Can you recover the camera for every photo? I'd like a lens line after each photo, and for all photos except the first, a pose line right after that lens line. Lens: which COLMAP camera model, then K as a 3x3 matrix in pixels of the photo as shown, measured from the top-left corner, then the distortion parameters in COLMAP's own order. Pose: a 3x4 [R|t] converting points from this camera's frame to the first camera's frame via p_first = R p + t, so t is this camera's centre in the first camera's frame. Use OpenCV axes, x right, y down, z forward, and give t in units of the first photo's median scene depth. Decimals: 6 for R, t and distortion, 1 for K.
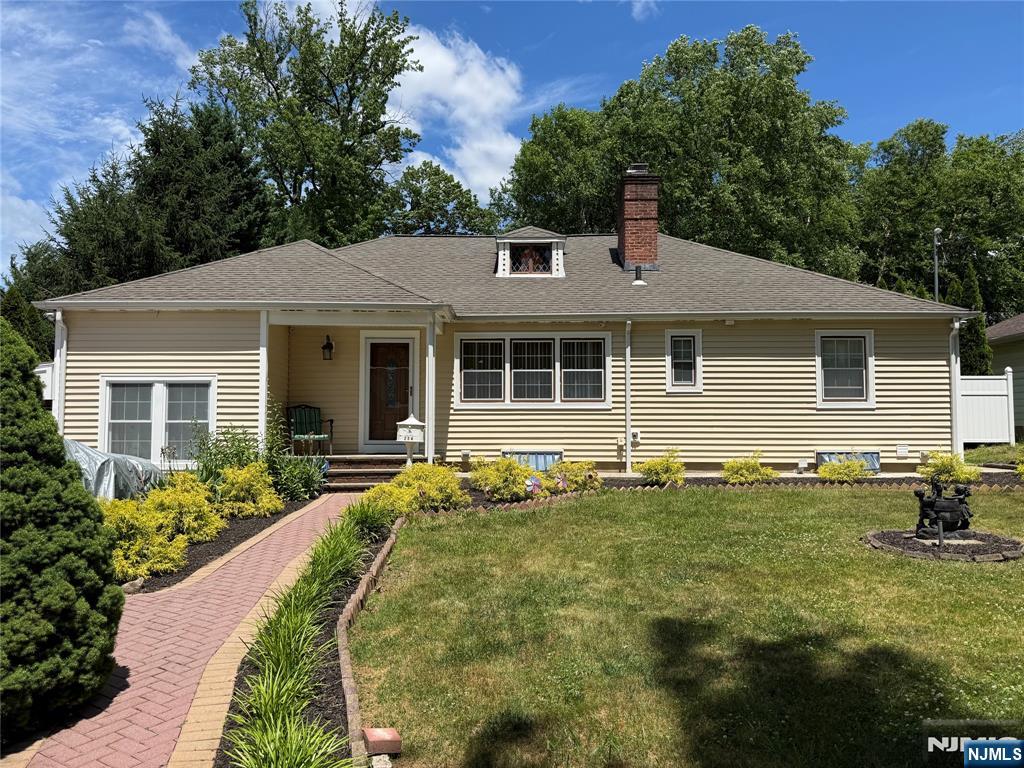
lens RADIAL K [[704.2, 0, 512.0], [0, 704.2, 384.0], [0, 0, 1]] dist [0.035720, -0.000651]
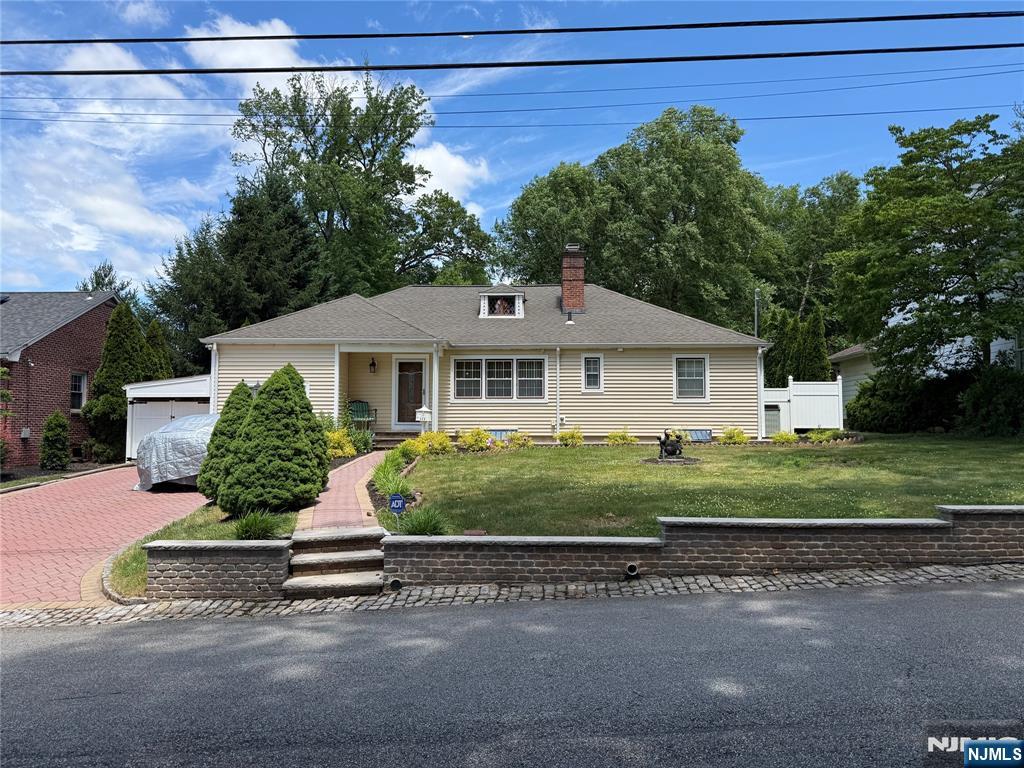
lens RADIAL K [[722.5, 0, 512.0], [0, 722.5, 384.0], [0, 0, 1]] dist [-0.001195, 0.000088]
pose [[0.999806, -0.000249, -0.019697, 0.090598], [0.000169, 0.999992, -0.004068, -0.001109], [0.019698, 0.004064, 0.999798, -0.647844]]
